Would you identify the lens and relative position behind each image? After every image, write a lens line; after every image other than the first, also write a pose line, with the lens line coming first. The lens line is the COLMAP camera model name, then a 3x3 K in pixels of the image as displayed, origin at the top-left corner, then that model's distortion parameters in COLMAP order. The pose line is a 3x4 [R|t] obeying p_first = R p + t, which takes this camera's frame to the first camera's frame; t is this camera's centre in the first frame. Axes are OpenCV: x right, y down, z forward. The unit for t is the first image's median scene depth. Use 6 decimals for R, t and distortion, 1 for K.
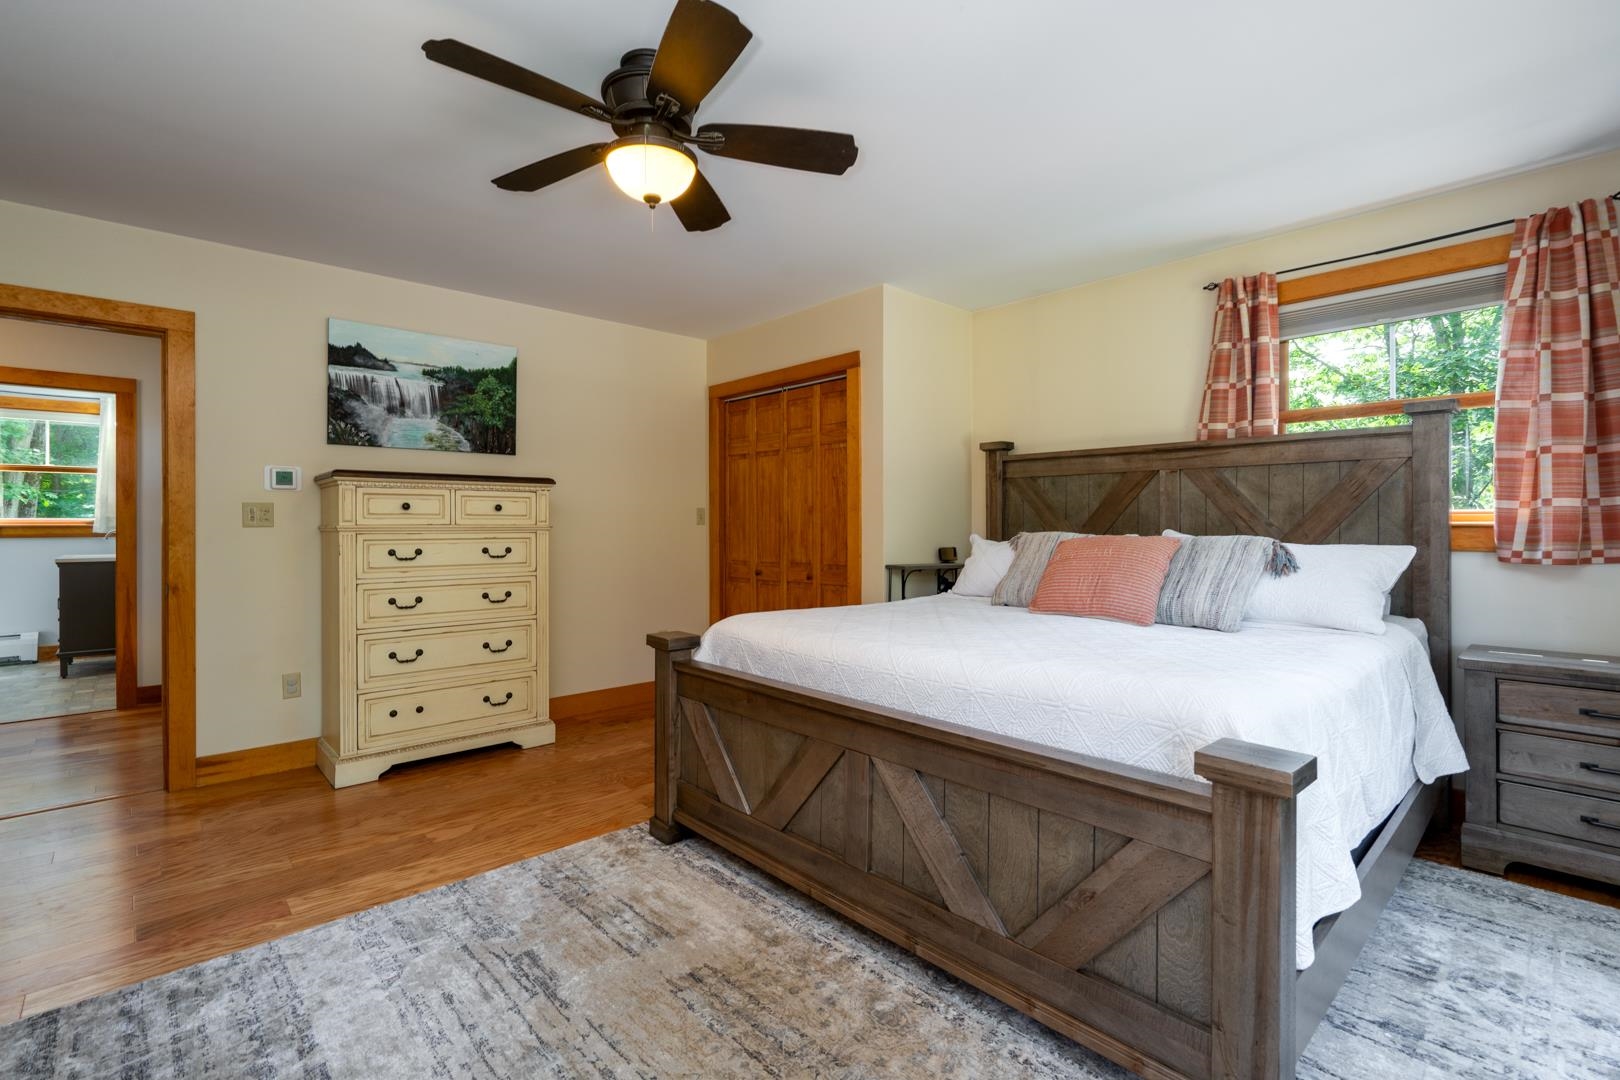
lens RADIAL K [[735.2, 0, 807.8], [0, 735.2, 531.5], [0, 0, 1]] dist [-0.004034, 0.002138]
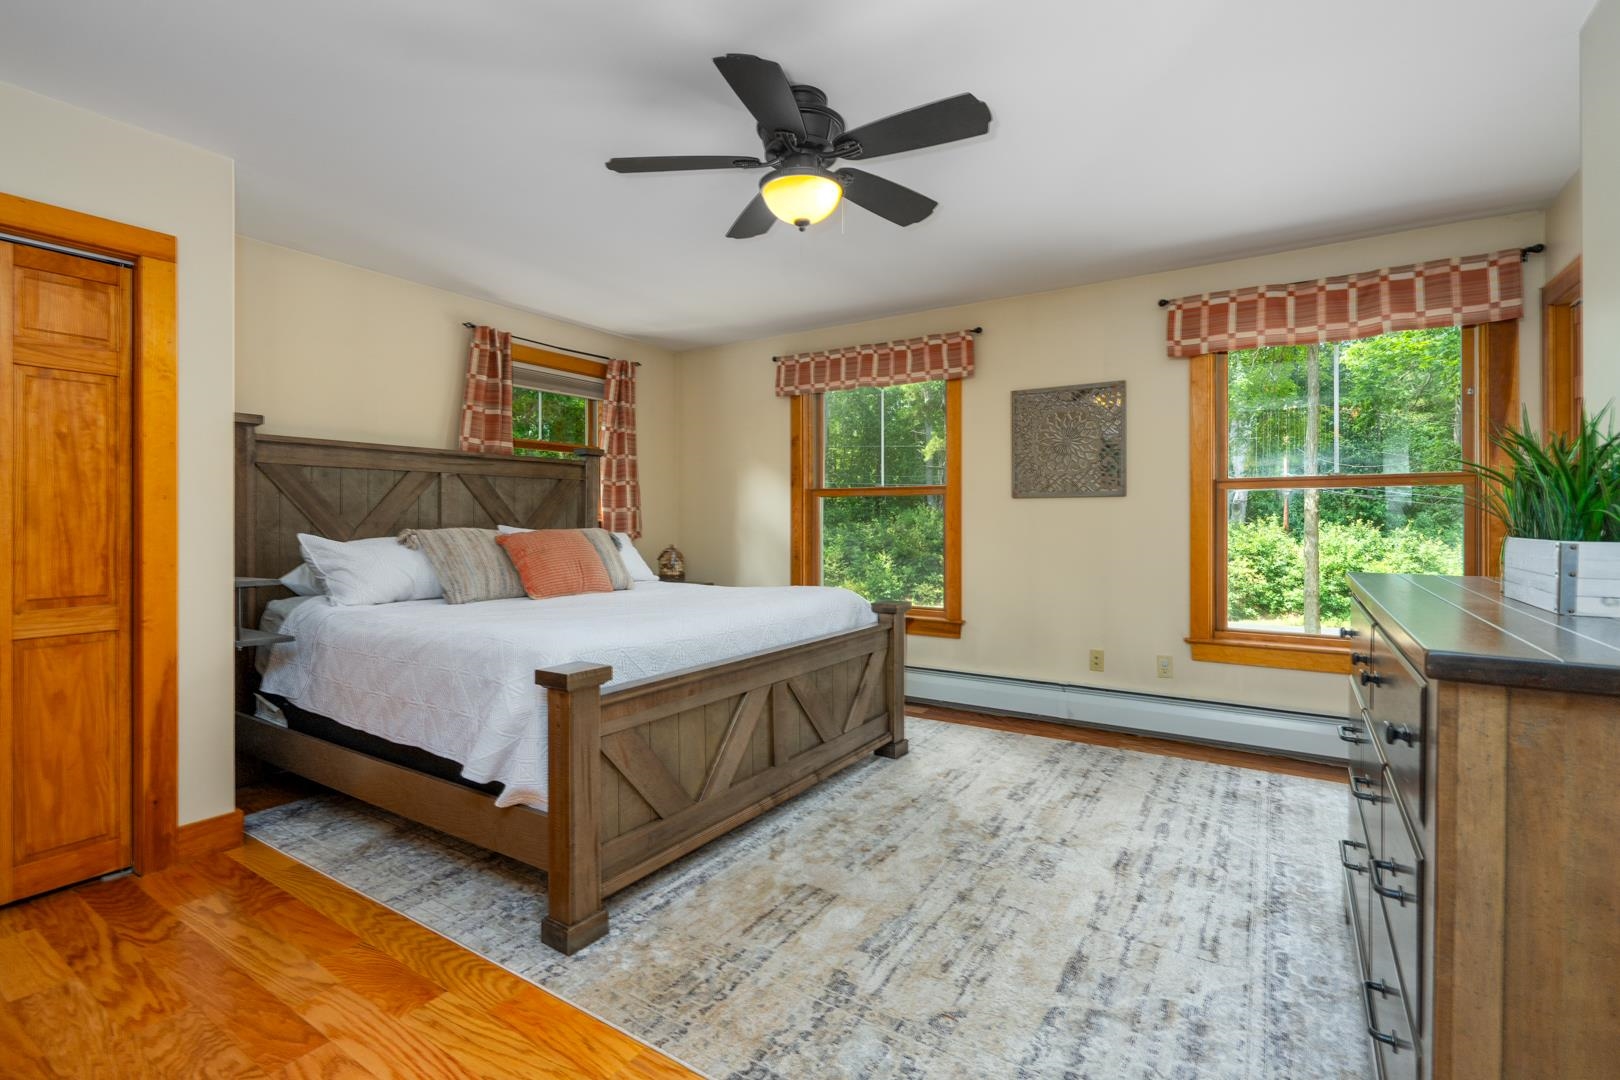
lens RADIAL K [[735.2, 0, 808.1], [0, 735.2, 526.8], [0, 0, 1]] dist [-0.004034, 0.002138]
pose [[-0.242363, -0.008270, 0.970150, -0.777043], [0.013266, 0.999842, 0.011837, -0.007064], [-0.970095, 0.015739, -0.242215, 0.764345]]
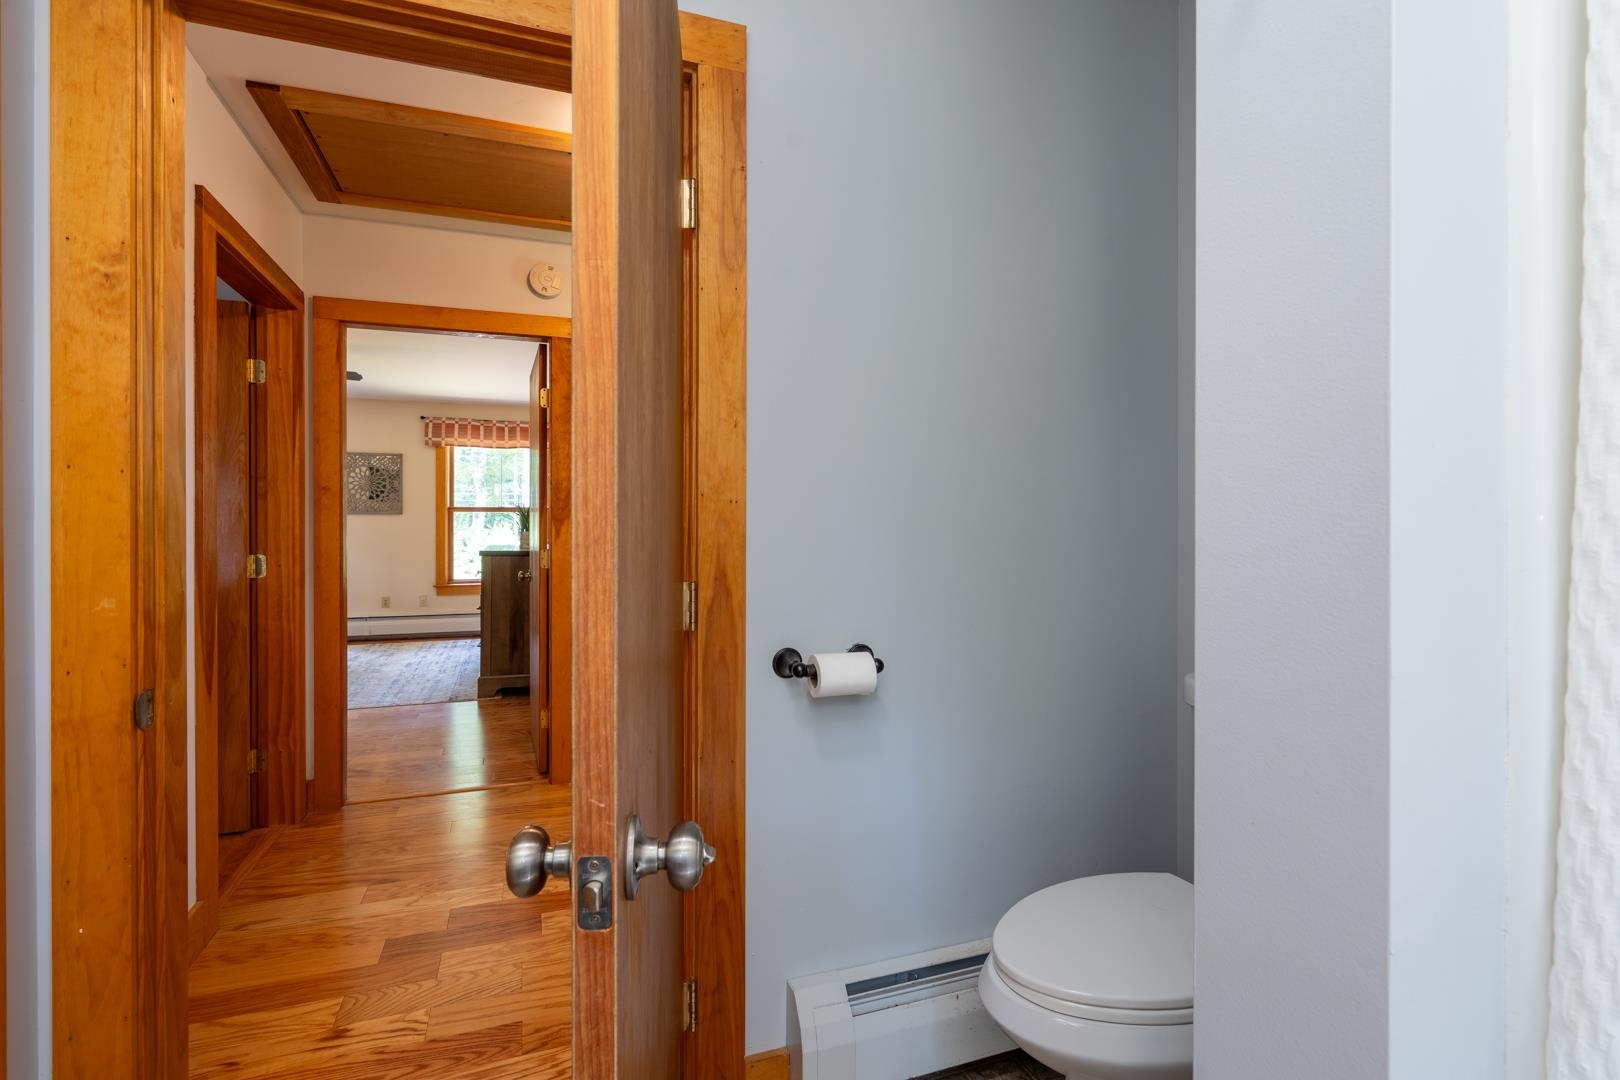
lens RADIAL K [[735.2, 0, 806.5], [0, 735.2, 533.6], [0, 0, 1]] dist [-0.004034, 0.002138]
pose [[-0.927964, -0.008981, 0.372562, -0.894270], [-0.002770, 0.999848, 0.017204, -0.008528], [-0.372660, 0.014933, -0.927848, 0.867031]]
